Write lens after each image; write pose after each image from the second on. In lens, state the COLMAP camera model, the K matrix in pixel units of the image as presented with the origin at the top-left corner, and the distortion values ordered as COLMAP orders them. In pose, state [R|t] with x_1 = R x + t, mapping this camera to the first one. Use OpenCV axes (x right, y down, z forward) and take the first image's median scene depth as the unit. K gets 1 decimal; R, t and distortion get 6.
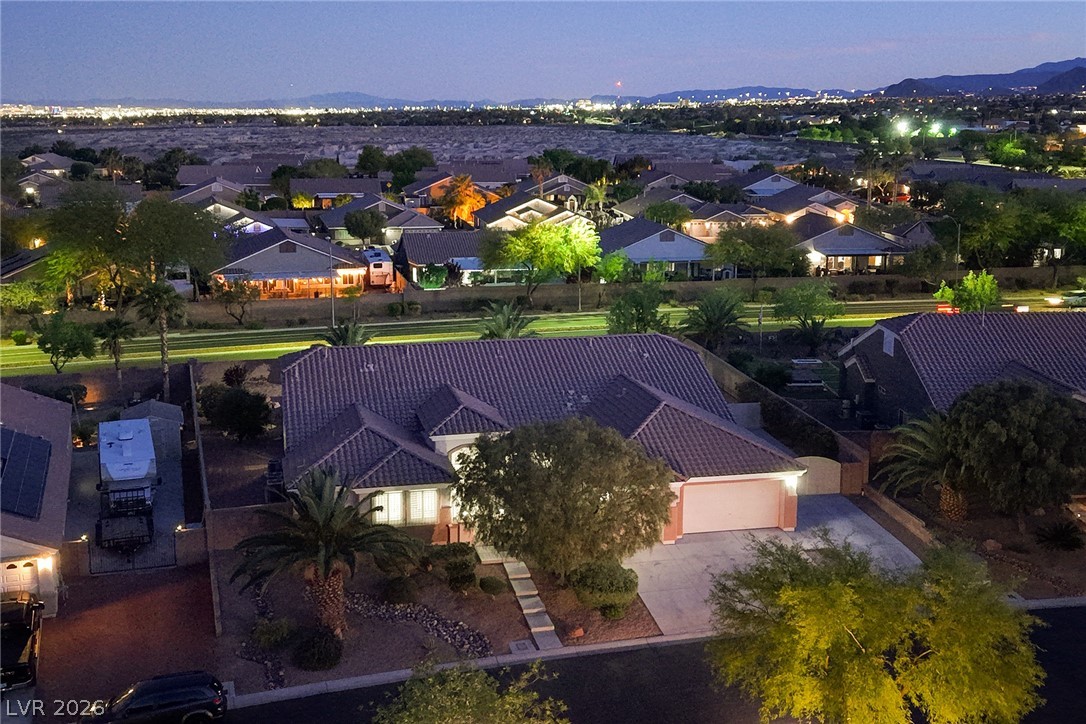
lens RADIAL K [[1239.7, 0, 543.0], [0, 1239.7, 362.0], [0, 0, 1]] dist [0.185954, -0.540701]
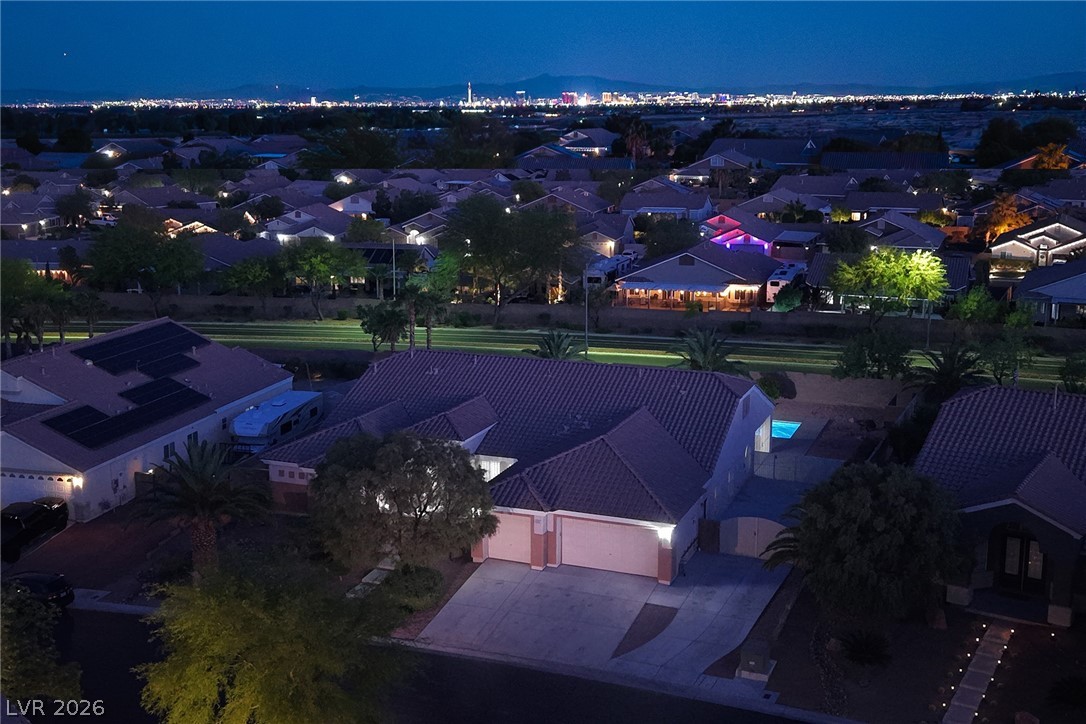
lens RADIAL K [[1239.7, 0, 543.0], [0, 1239.7, 362.0], [0, 0, 1]] dist [0.185954, -0.540701]
pose [[0.822660, 0.112832, -0.557225, 0.587596], [-0.114180, 0.992929, 0.032487, -0.053163], [0.556951, 0.036898, 0.829725, 0.119147]]
